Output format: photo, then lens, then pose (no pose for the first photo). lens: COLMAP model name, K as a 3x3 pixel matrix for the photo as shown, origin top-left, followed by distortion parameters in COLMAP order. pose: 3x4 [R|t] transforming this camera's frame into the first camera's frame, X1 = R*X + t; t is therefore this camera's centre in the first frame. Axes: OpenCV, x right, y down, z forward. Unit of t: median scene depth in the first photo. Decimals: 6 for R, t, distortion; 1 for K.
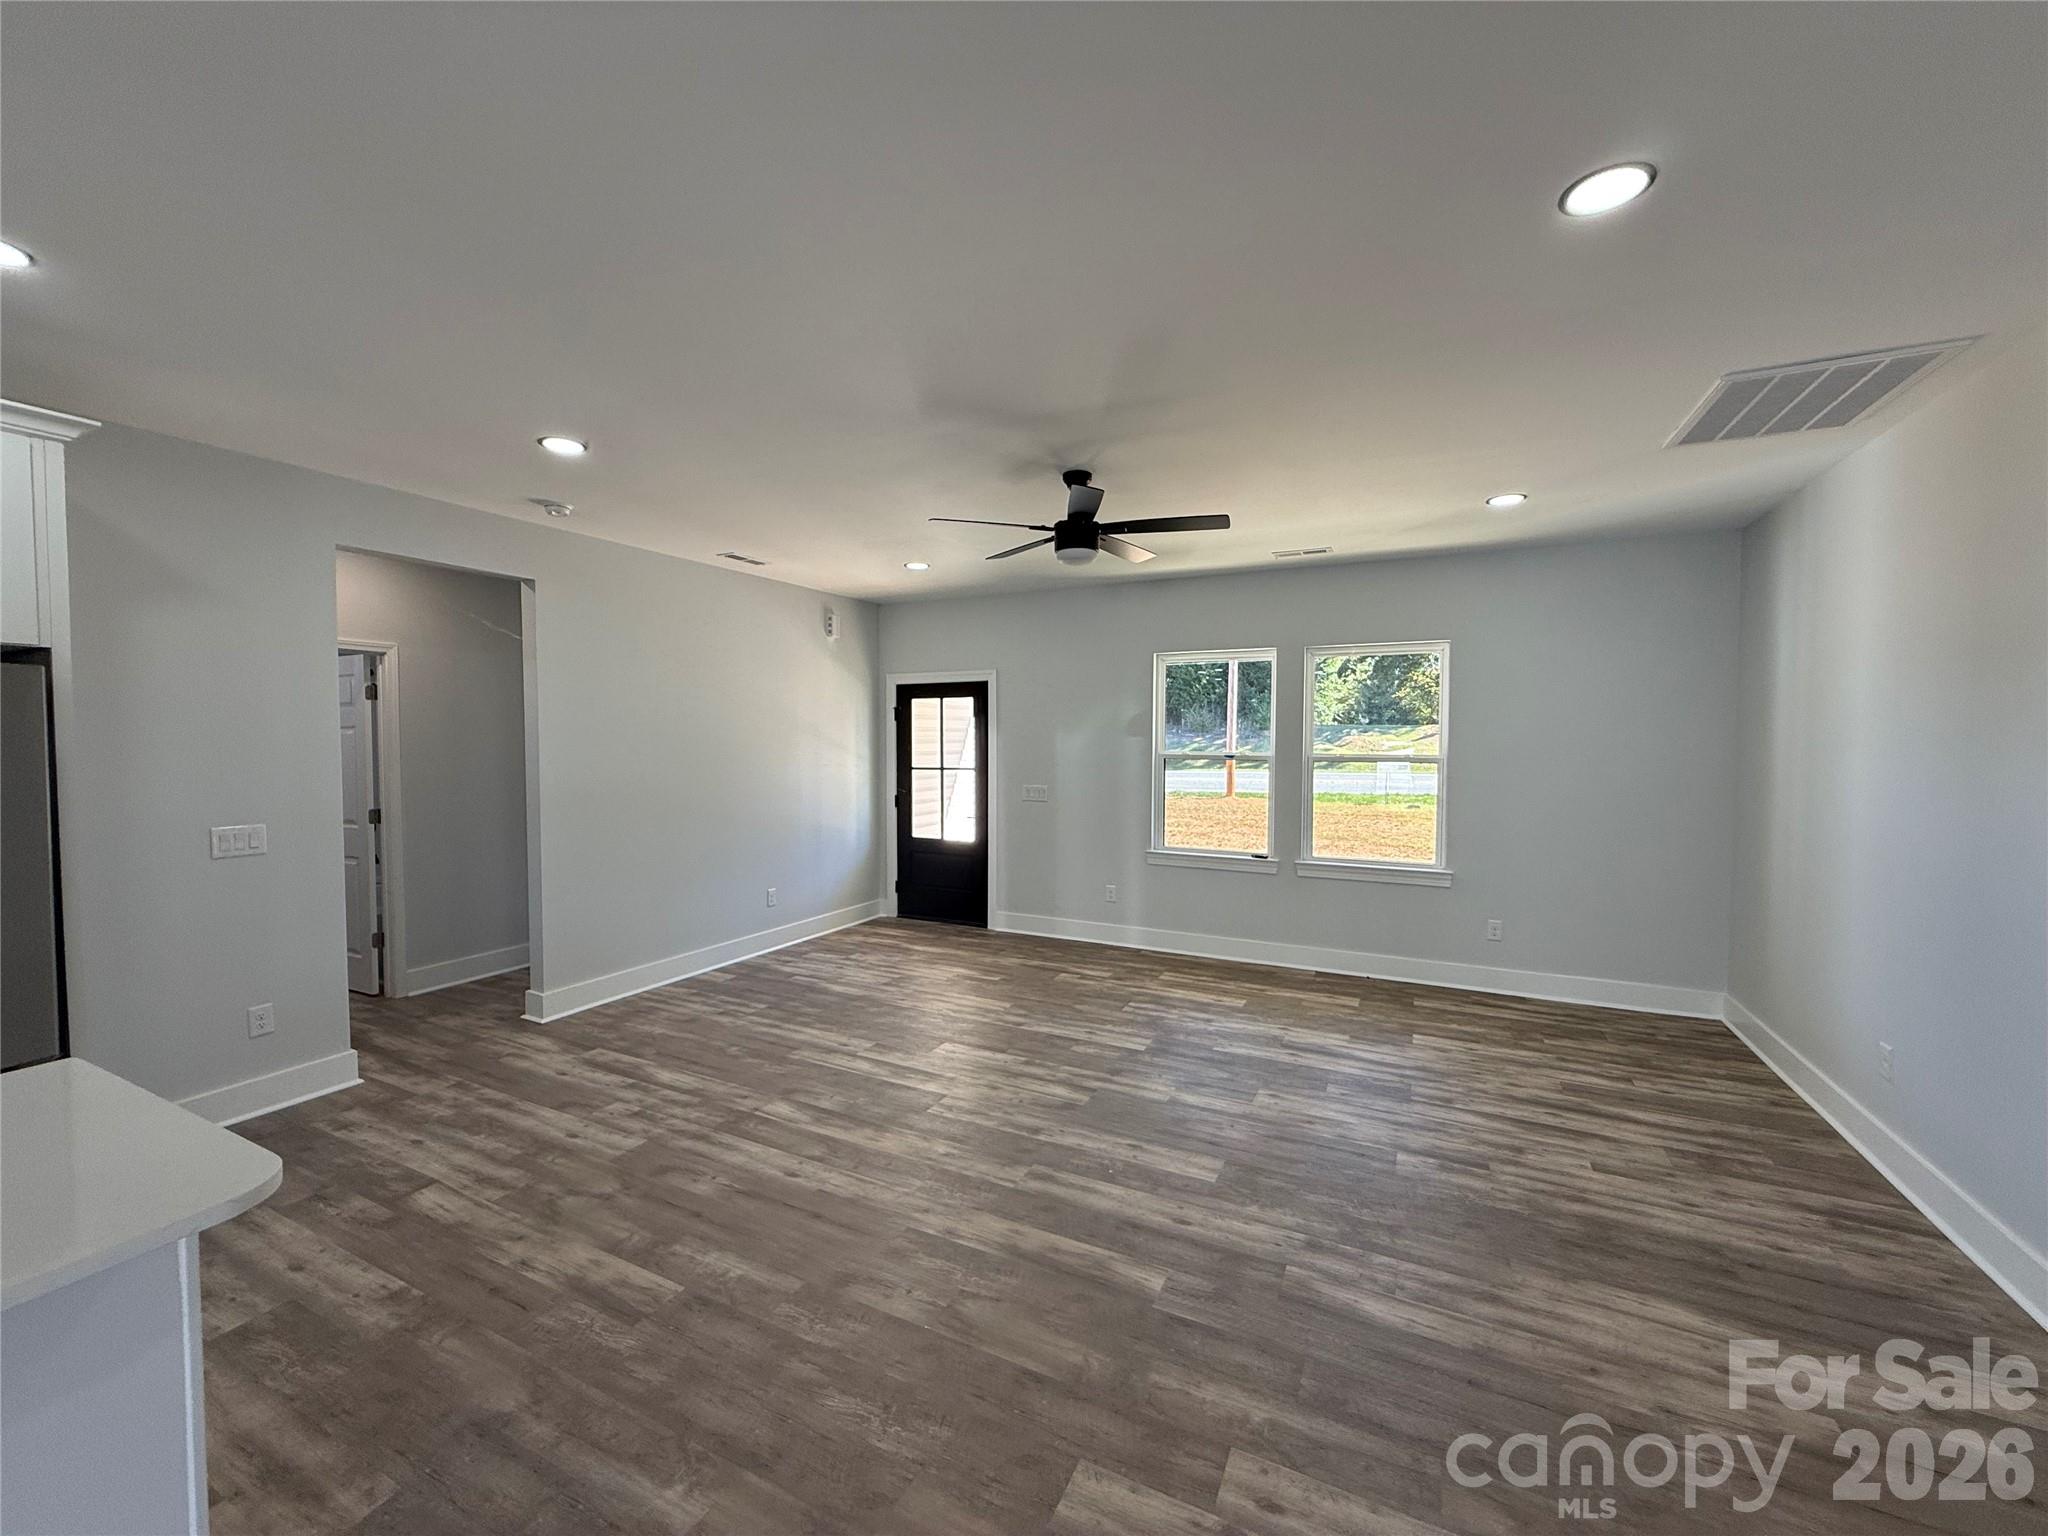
lens RADIAL K [[815.2, 0, 1021.4], [0, 815.2, 768.0], [0, 0, 1]] dist [-0.000158, 0.000015]
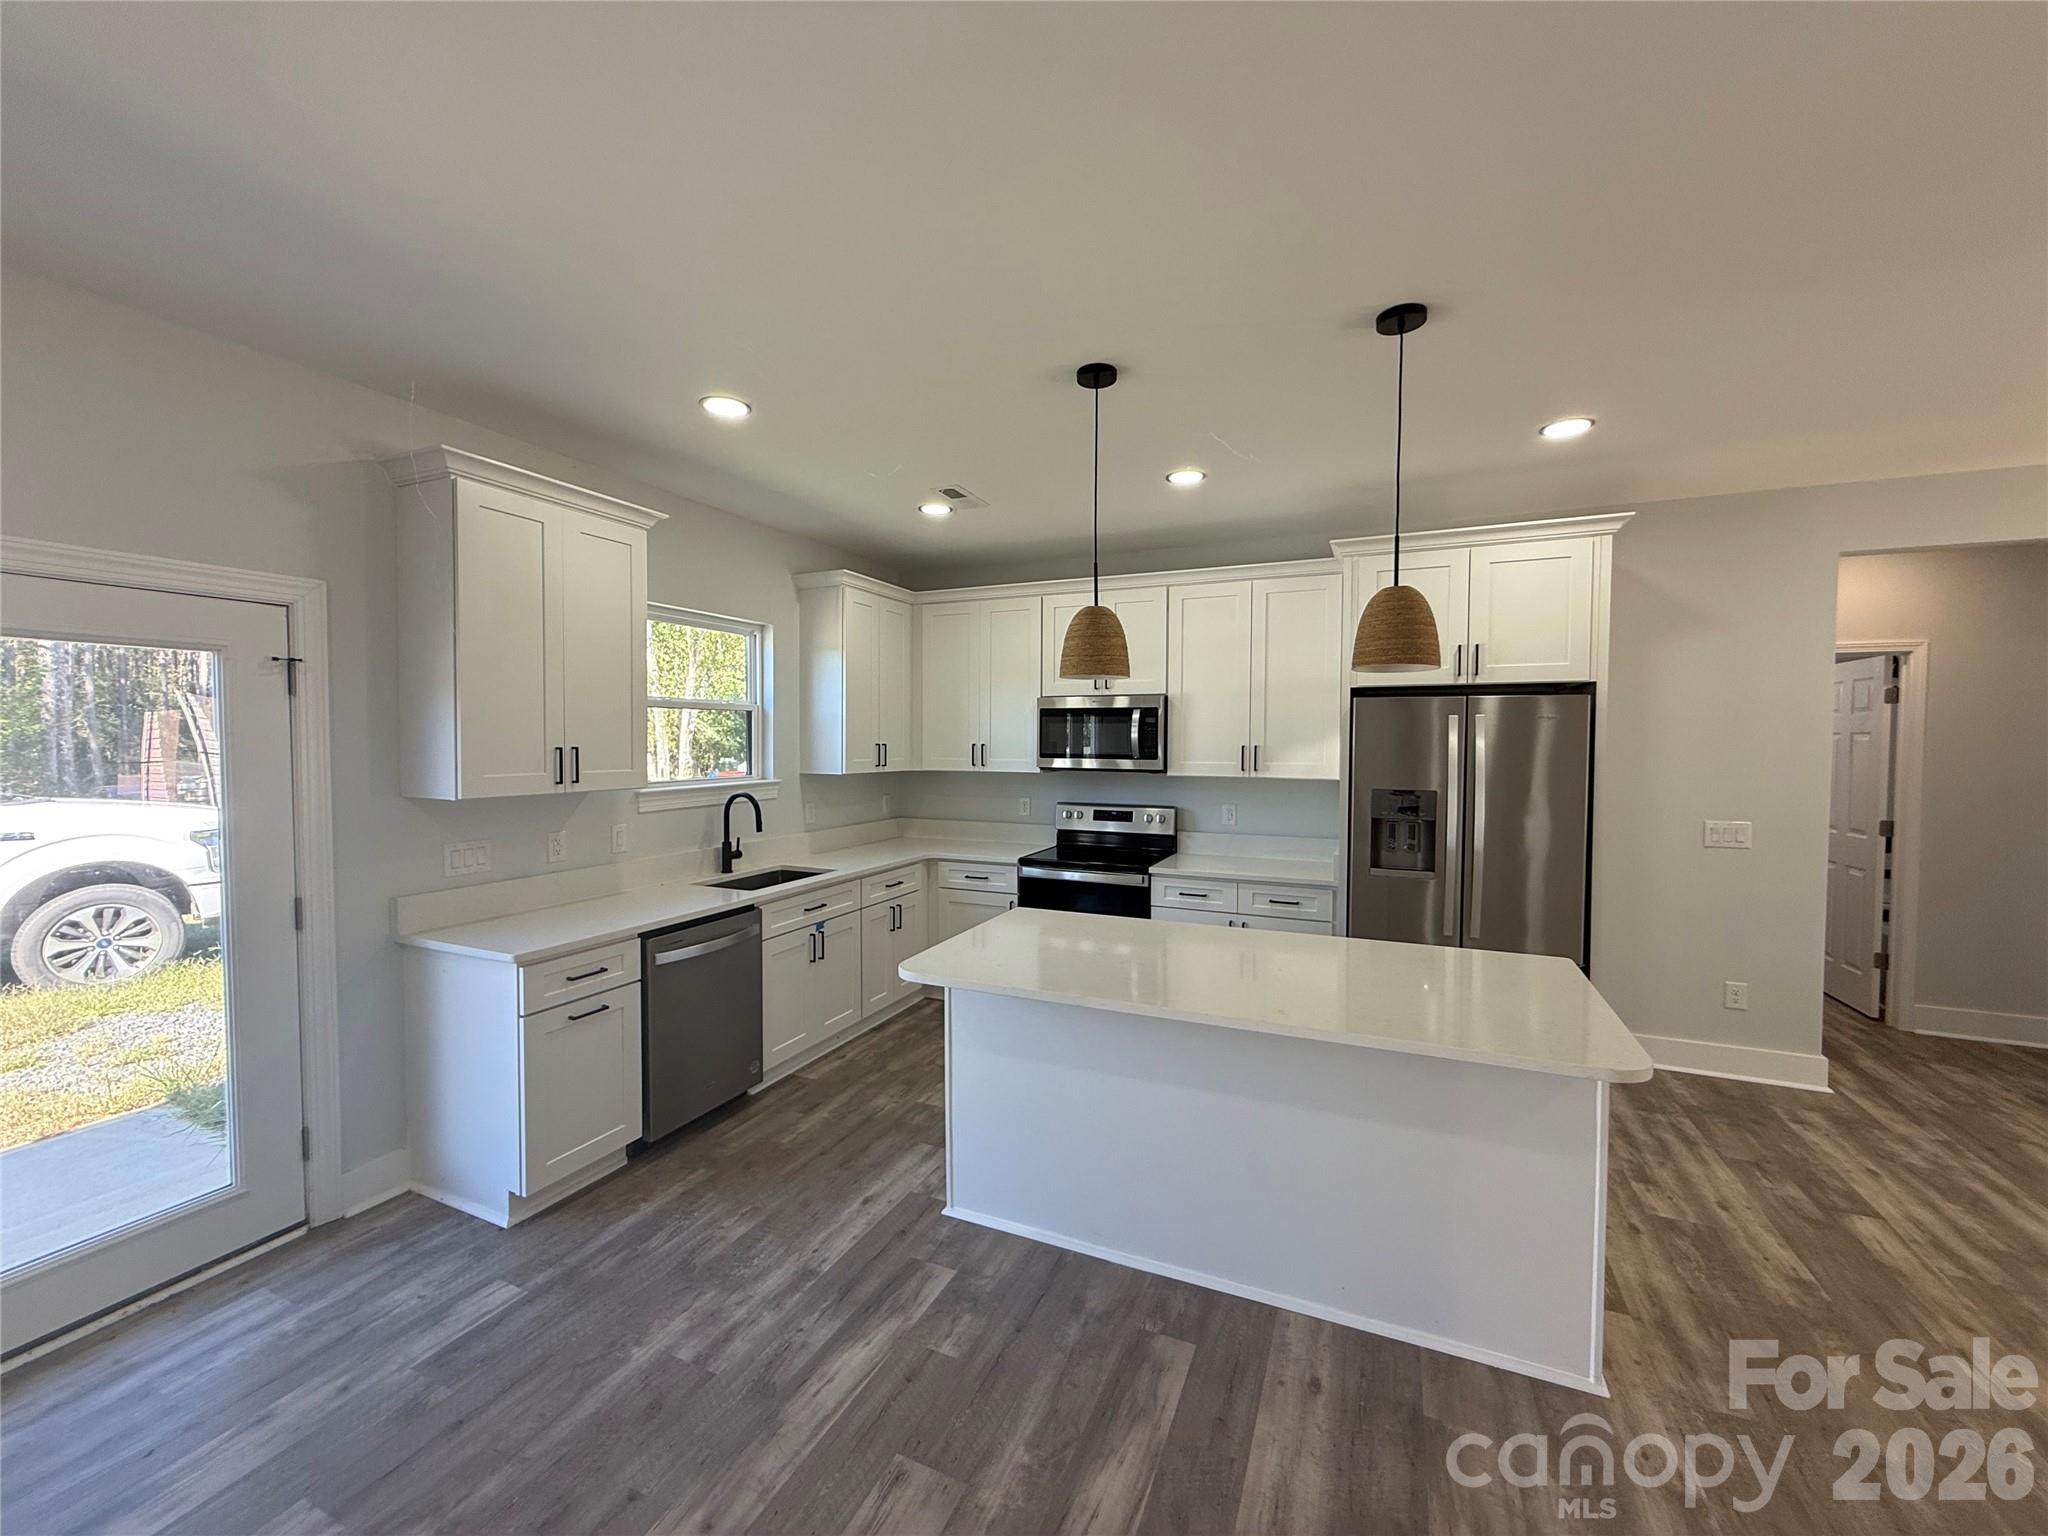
lens RADIAL K [[815.2, 0, 1023.1], [0, 815.2, 767.2], [0, 0, 1]] dist [-0.000158, 0.000015]
pose [[0.040614, 0.032216, -0.998655, 0.139255], [-0.038149, 0.998801, 0.030669, -0.002389], [0.998446, 0.036852, 0.041794, -0.039993]]
